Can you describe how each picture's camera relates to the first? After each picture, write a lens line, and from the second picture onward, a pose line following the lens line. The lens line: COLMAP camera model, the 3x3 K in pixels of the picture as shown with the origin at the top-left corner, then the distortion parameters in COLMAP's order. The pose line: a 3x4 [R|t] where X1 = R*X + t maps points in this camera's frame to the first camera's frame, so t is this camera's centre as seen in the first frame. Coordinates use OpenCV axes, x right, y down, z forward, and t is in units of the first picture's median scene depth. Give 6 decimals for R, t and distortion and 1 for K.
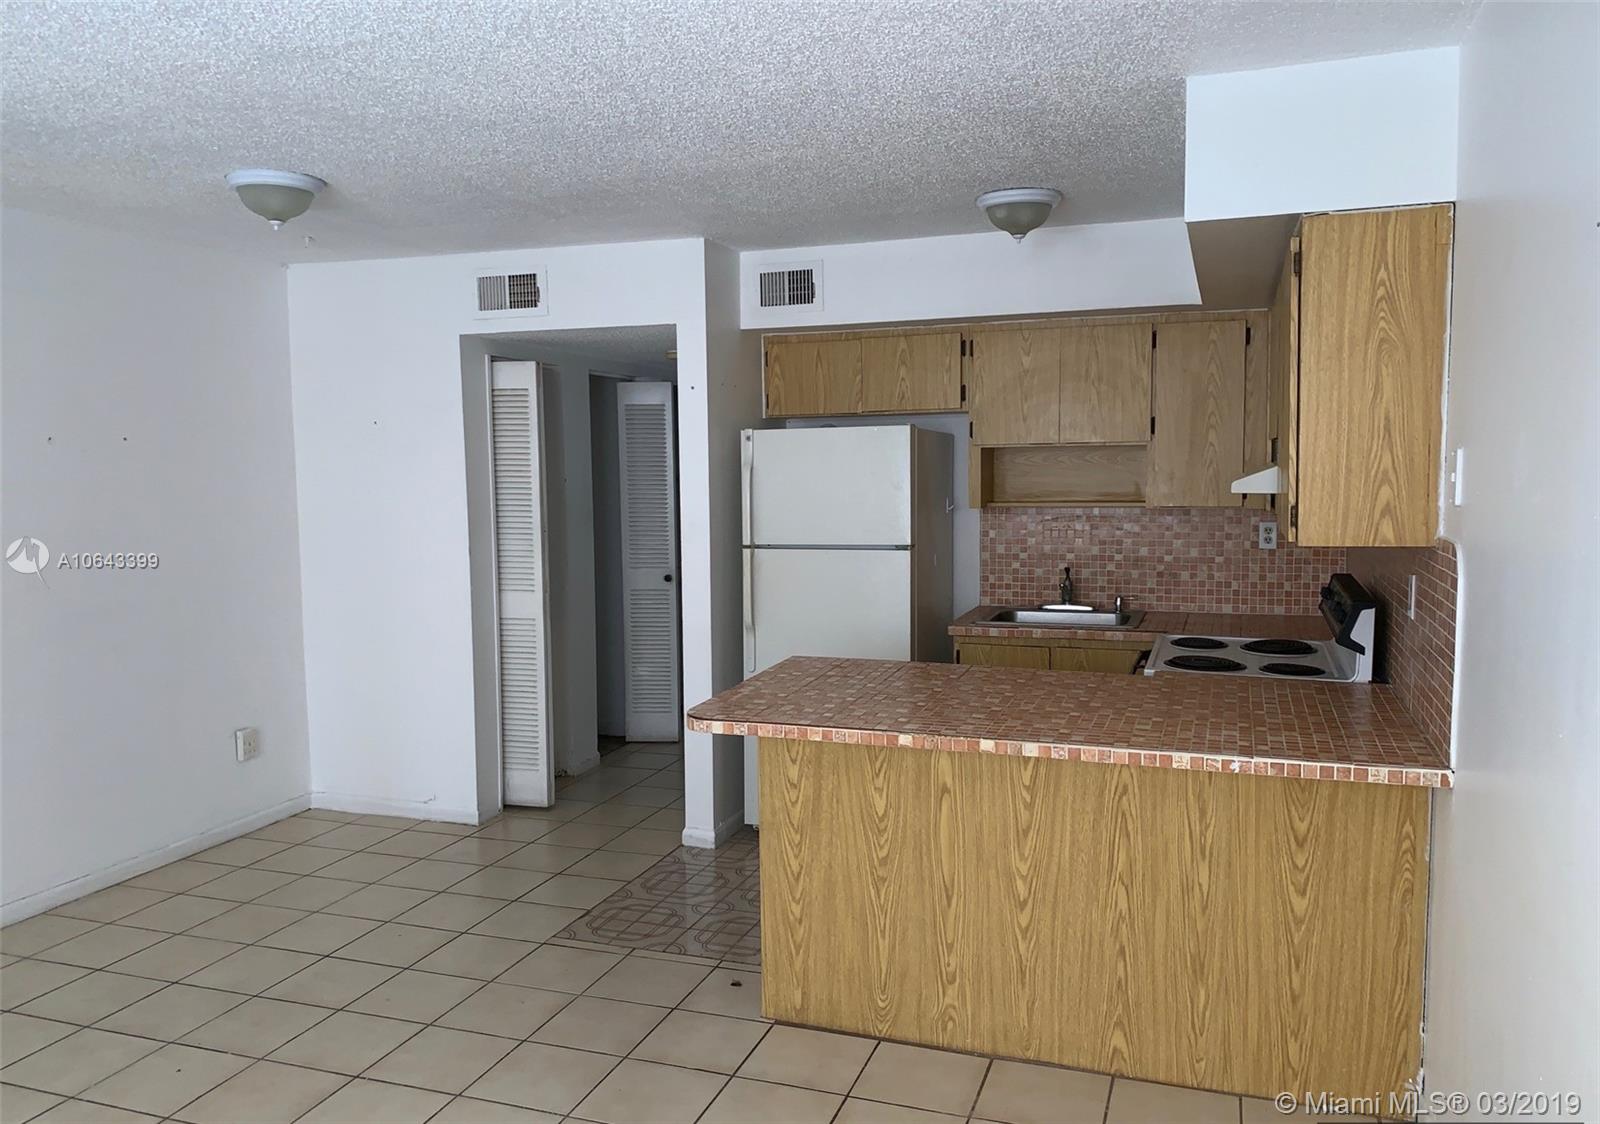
lens RADIAL K [[1226.6, 0, 828.1], [0, 1226.6, 560.1], [0, 0, 1]] dist [0.141796, -0.329888]
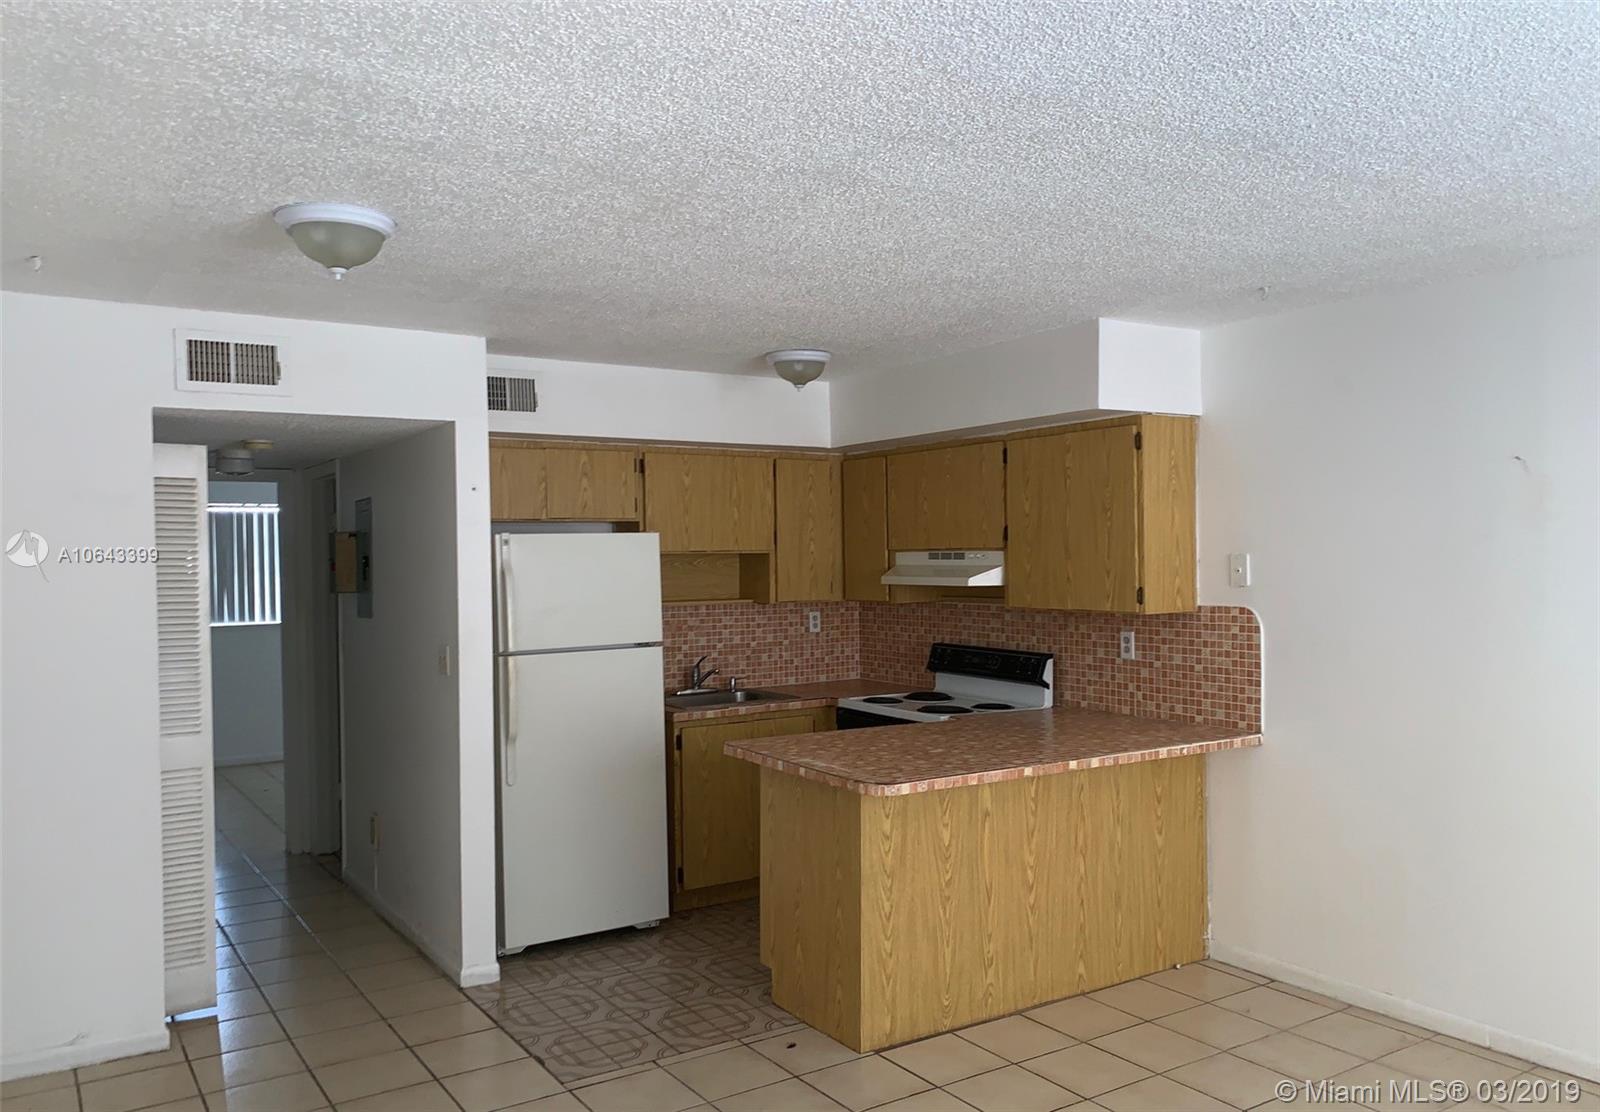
lens RADIAL K [[1204.5, 0, 800.0], [0, 1204.5, 556.0], [0, 0, 1]] dist [0.069595, -0.080660]
pose [[0.613805, 0.003822, 0.789448, -0.976594], [0.071000, 0.995669, -0.060024, -0.020502], [-0.786259, 0.092893, 0.610875, 0.332073]]
